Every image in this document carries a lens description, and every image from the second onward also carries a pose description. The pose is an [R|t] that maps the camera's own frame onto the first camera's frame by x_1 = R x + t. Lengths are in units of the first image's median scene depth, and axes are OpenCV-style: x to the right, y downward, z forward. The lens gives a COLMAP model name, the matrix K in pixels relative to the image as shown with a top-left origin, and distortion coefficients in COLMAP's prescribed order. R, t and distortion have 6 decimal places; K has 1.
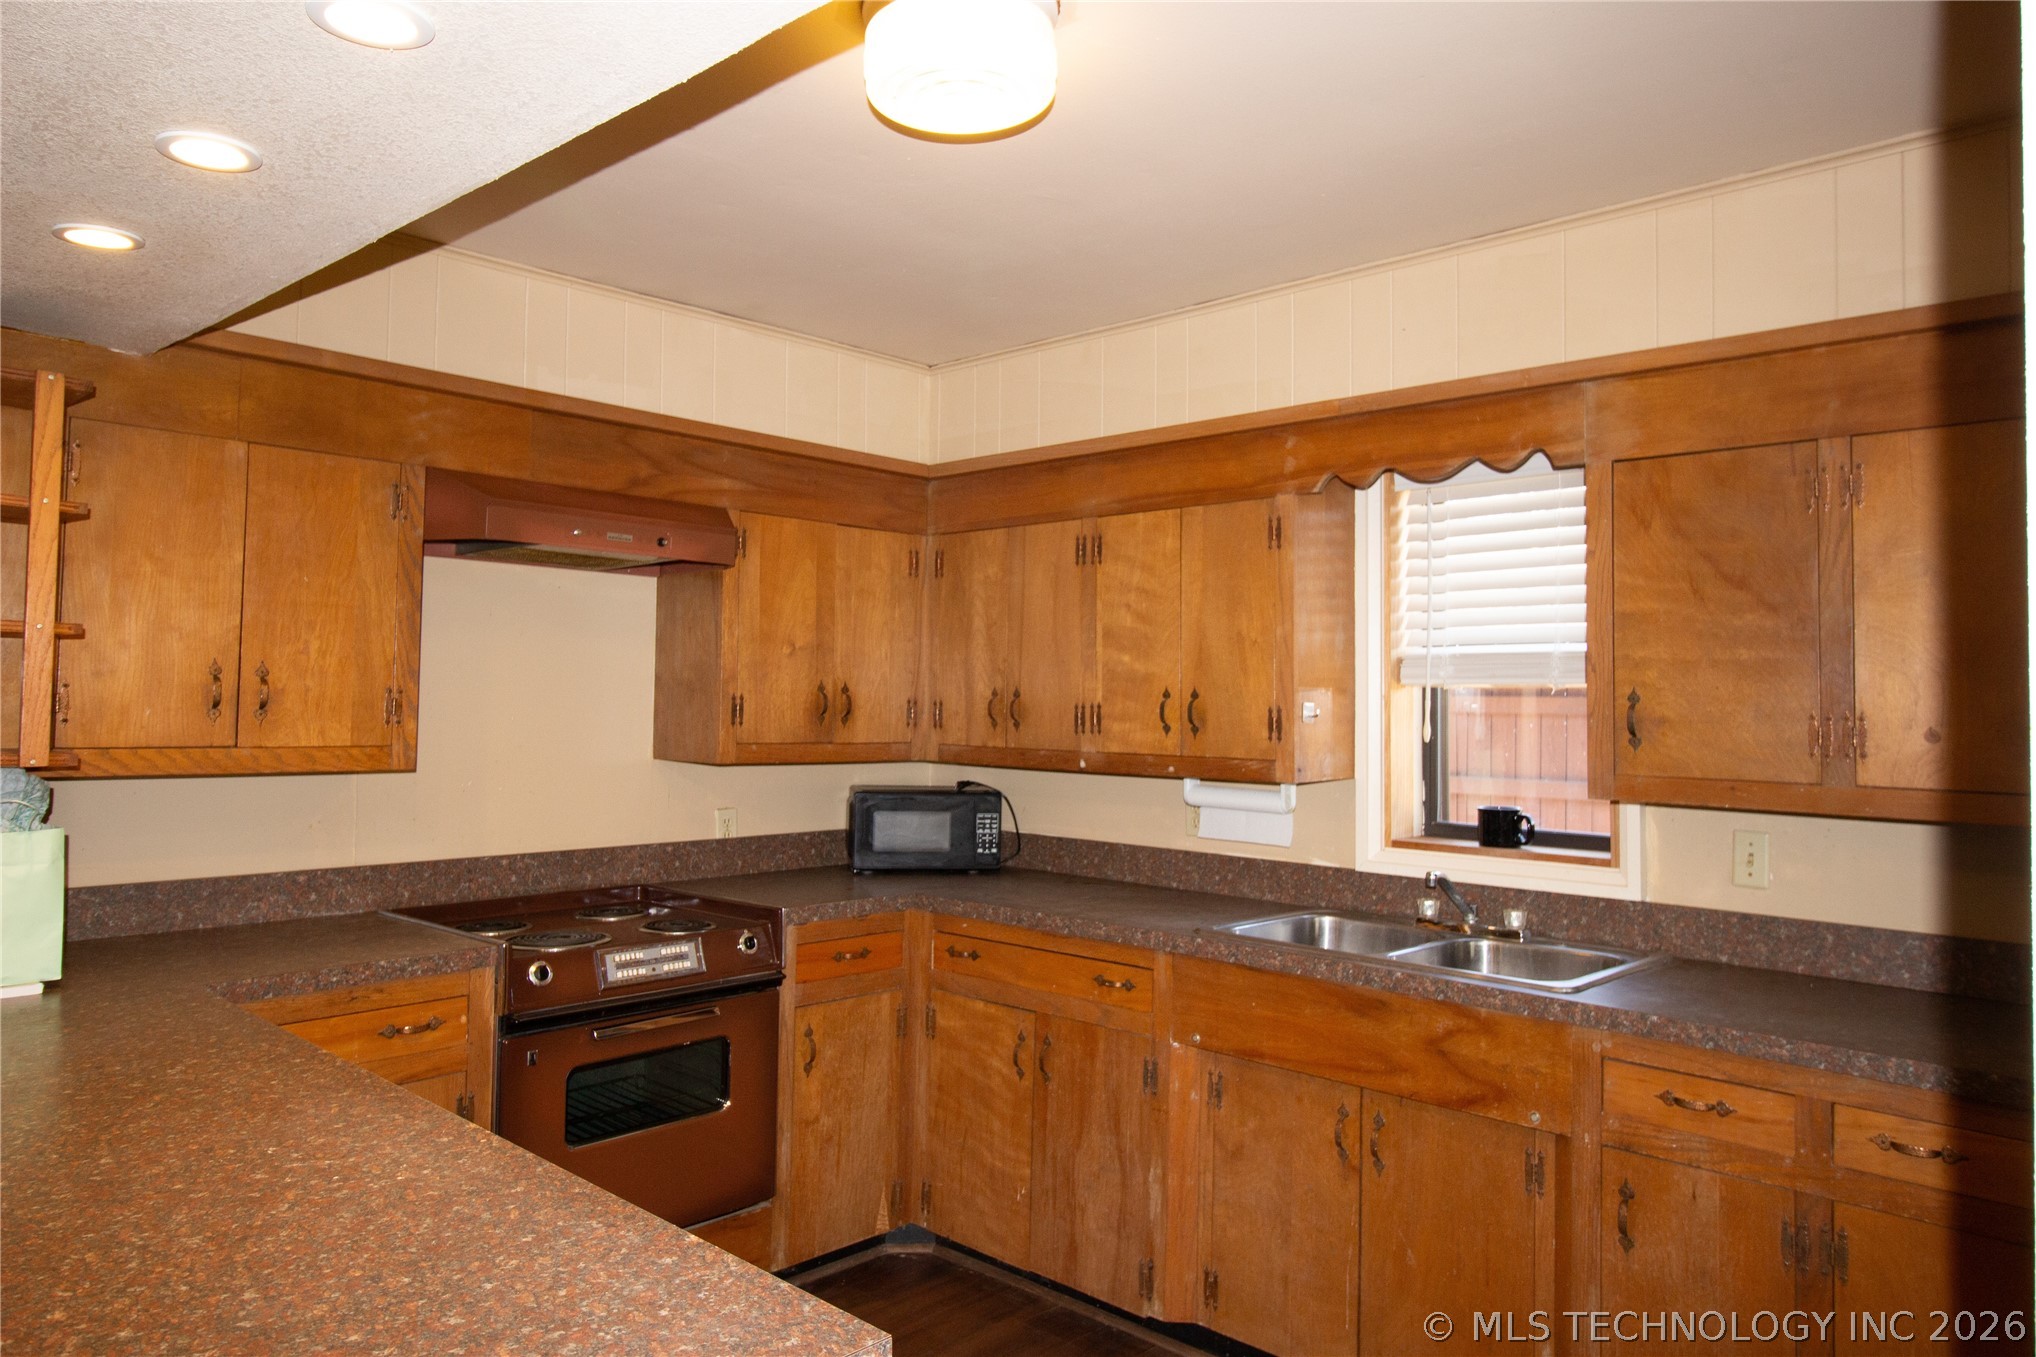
lens RADIAL K [[1362.4, 0, 1020.8], [0, 1362.4, 641.5], [0, 0, 1]] dist [0.006101, 0.000402]
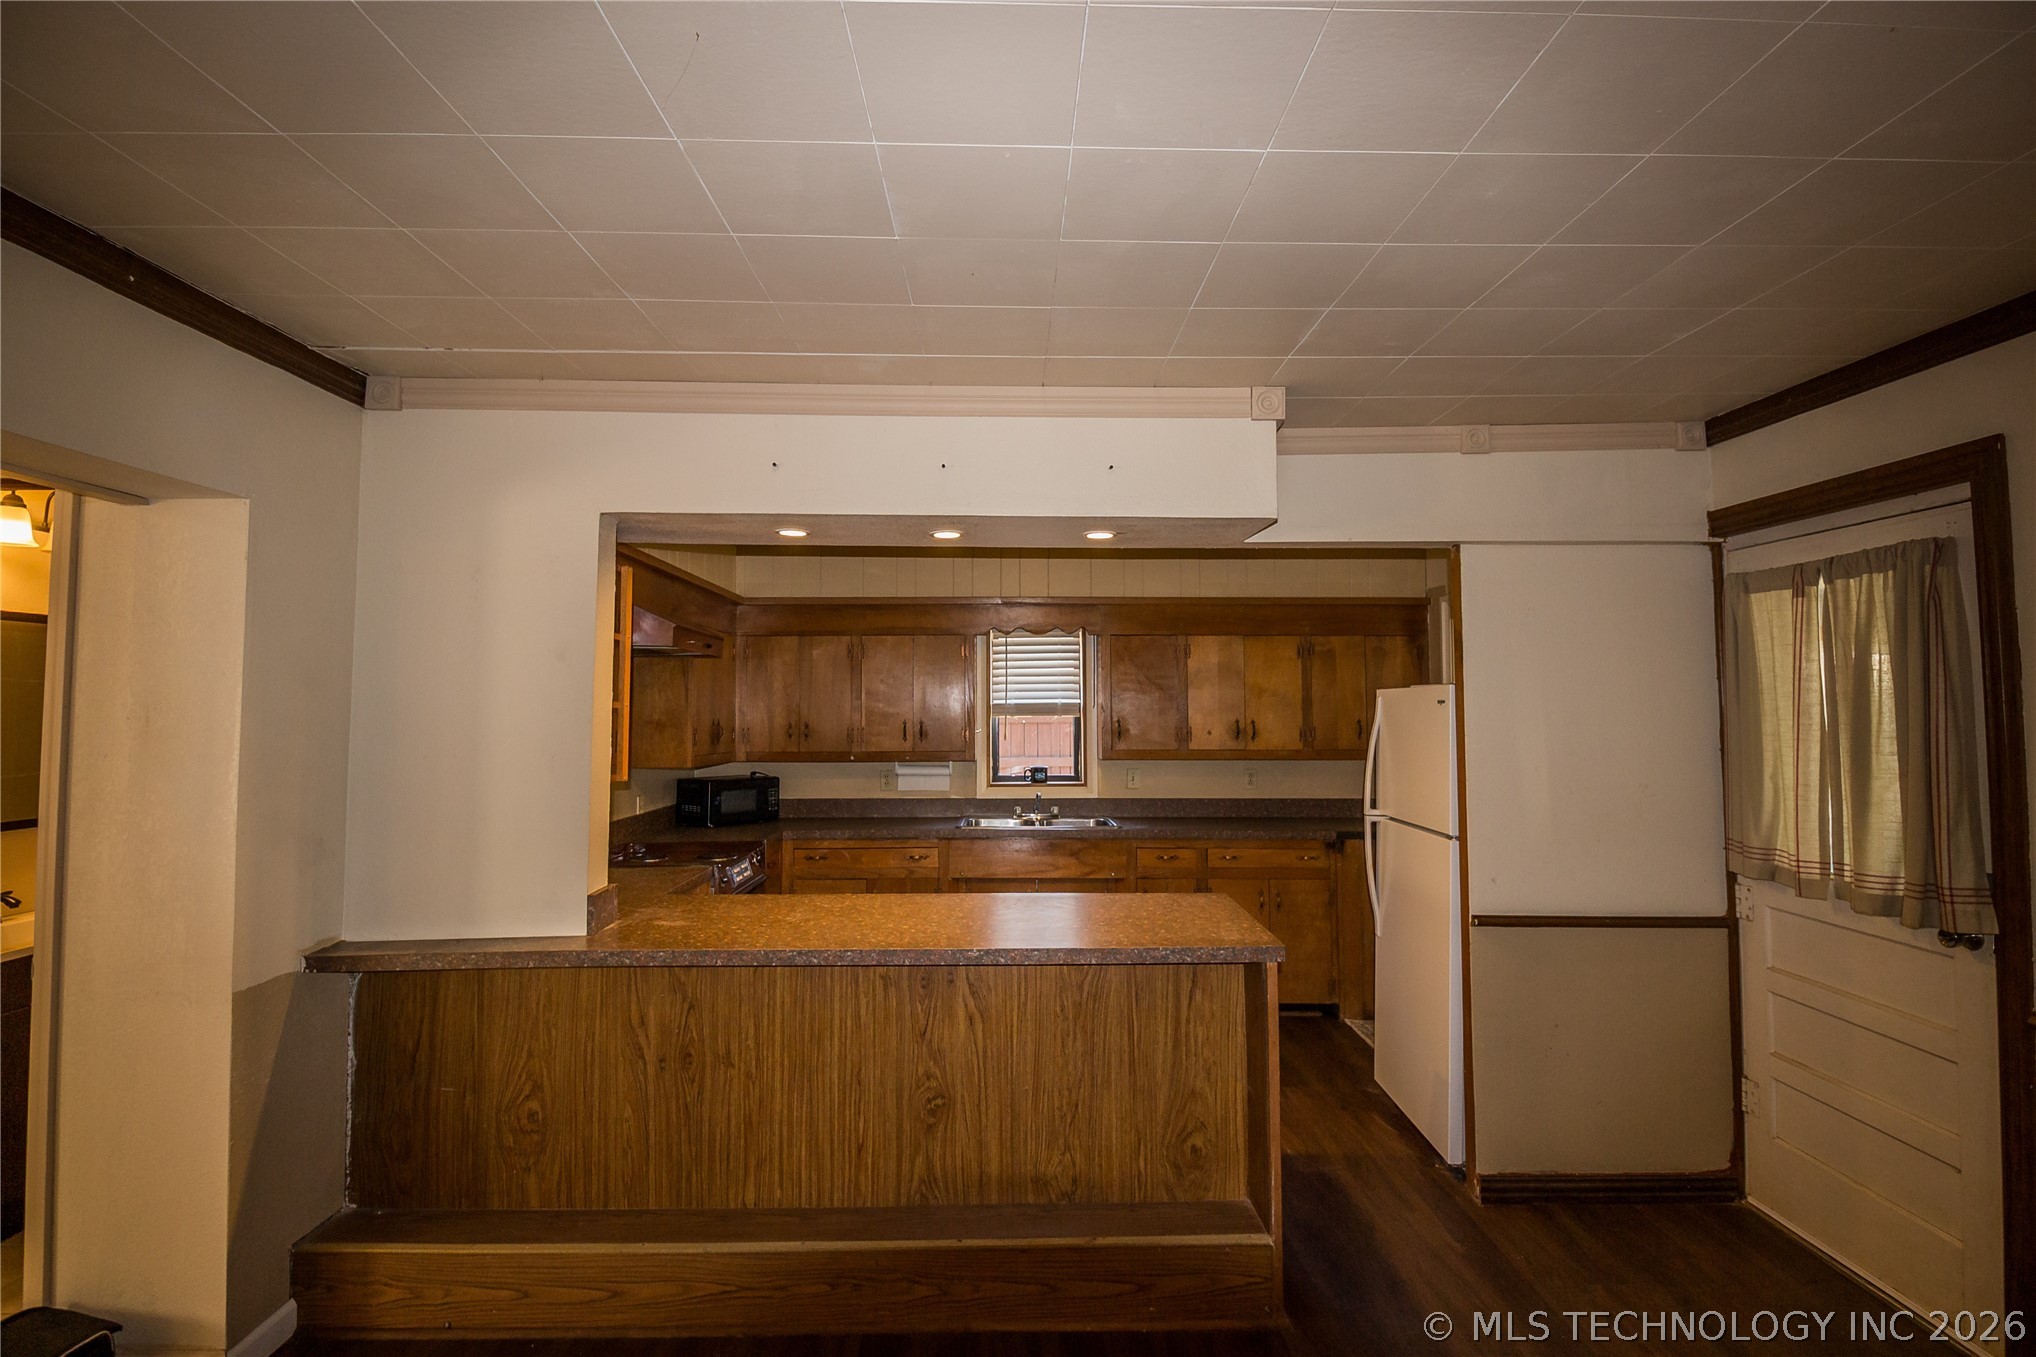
lens RADIAL K [[959.7, 0, 1026.7], [0, 959.7, 670.4], [0, 0, 1]] dist [0.000308, -0.000033]
pose [[0.706446, 0.016245, 0.707580, -0.834388], [-0.018522, 0.999818, -0.004462, -0.040348], [-0.707524, -0.009954, 0.706619, -0.190325]]
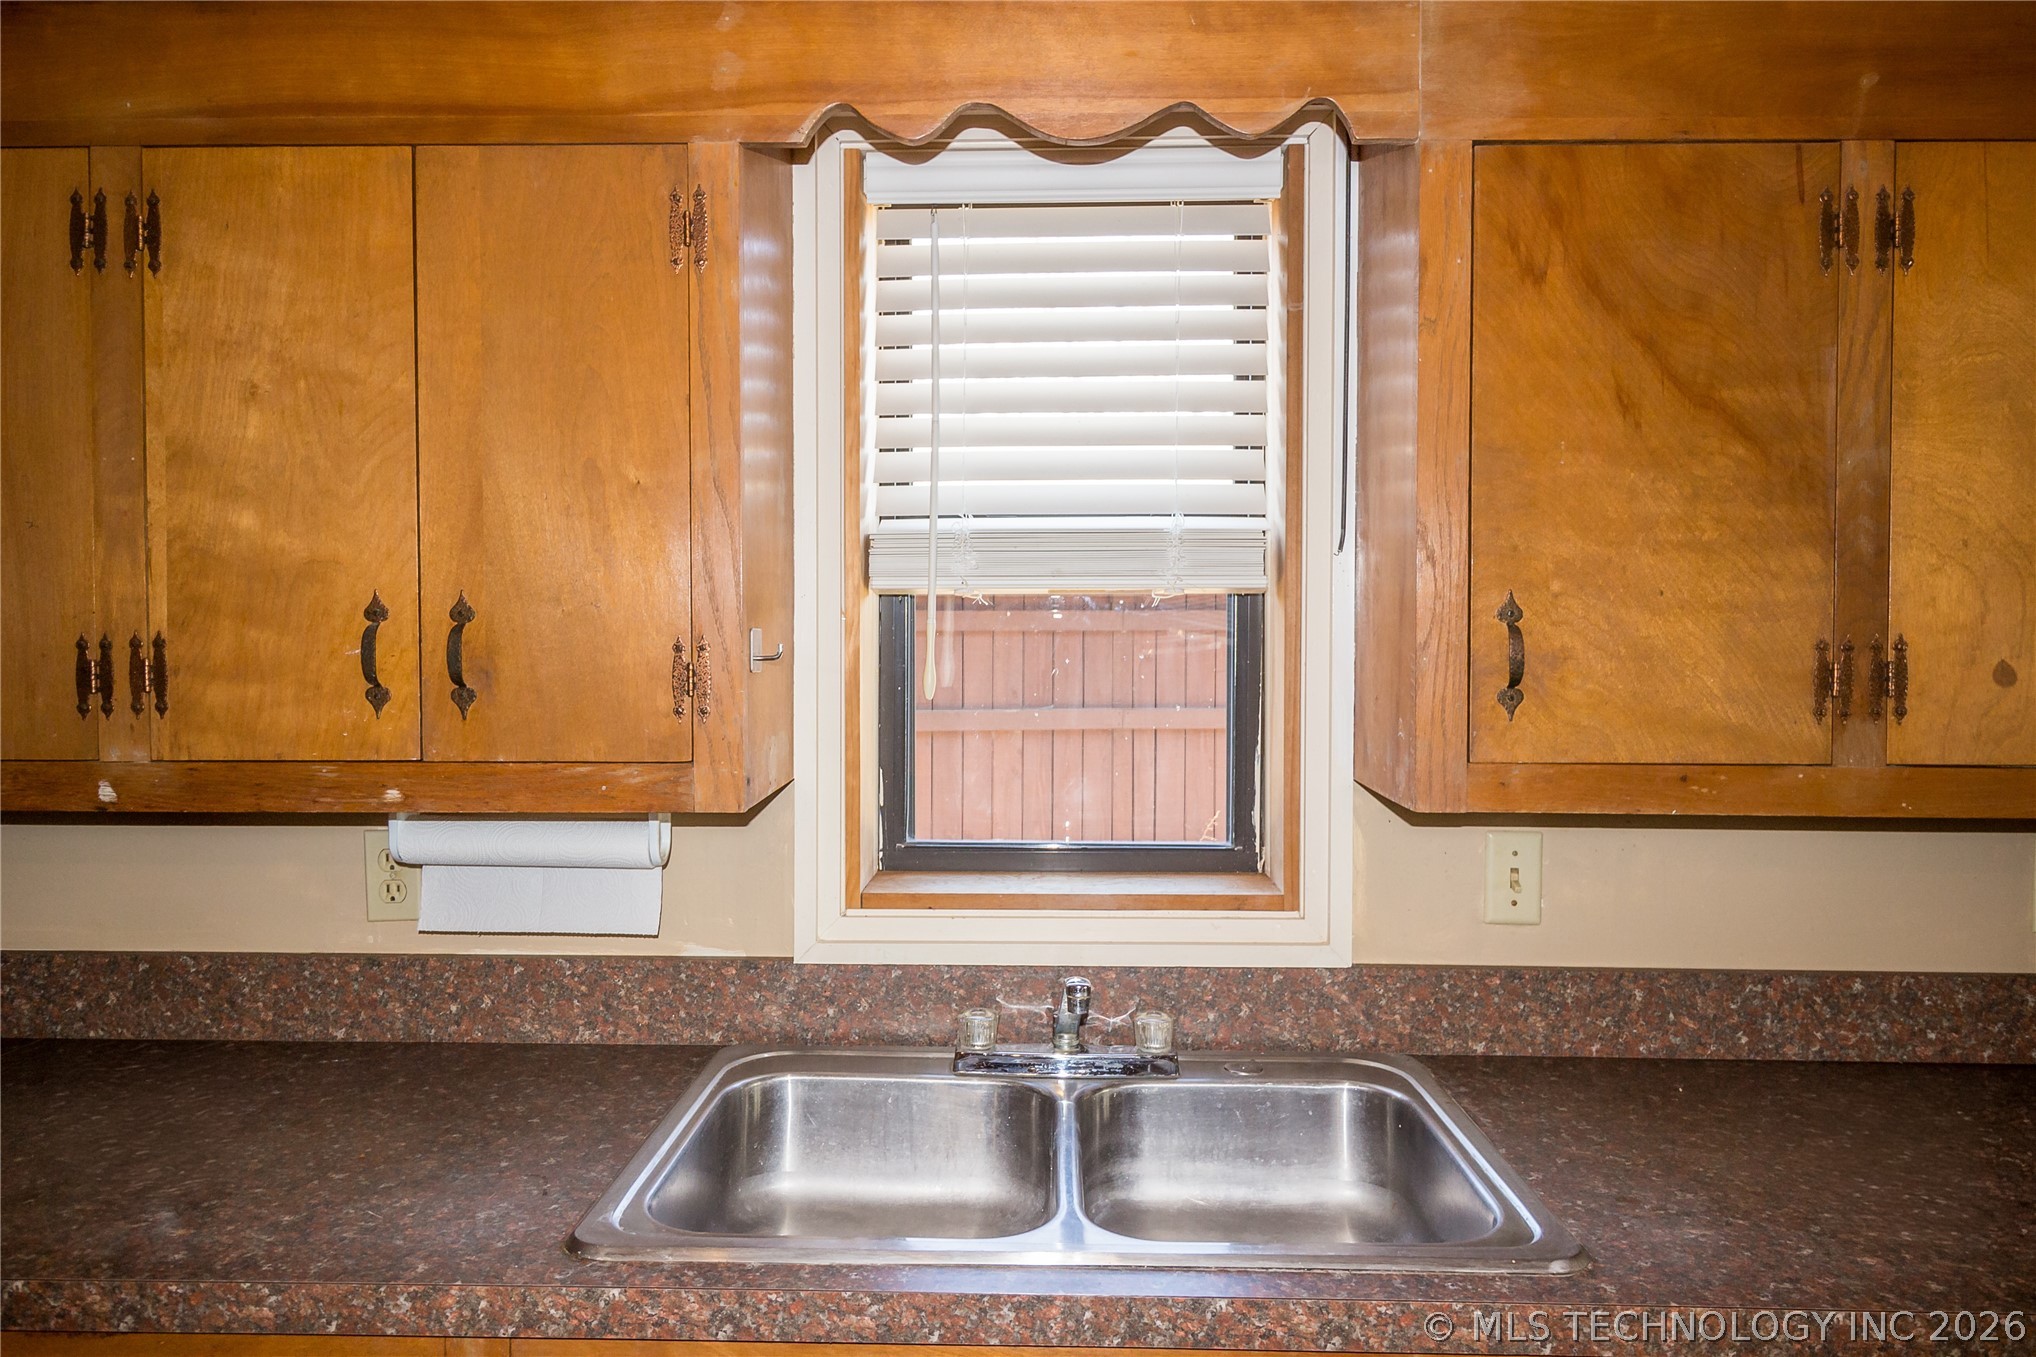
lens RADIAL K [[1362.4, 0, 1020.8], [0, 1362.4, 641.5], [0, 0, 1]] dist [0.006101, 0.000402]
pose [[0.736965, -0.022119, 0.675569, -0.026068], [-0.021604, 0.998183, 0.056249, 0.021408], [-0.675586, -0.056049, 0.735148, 0.586558]]
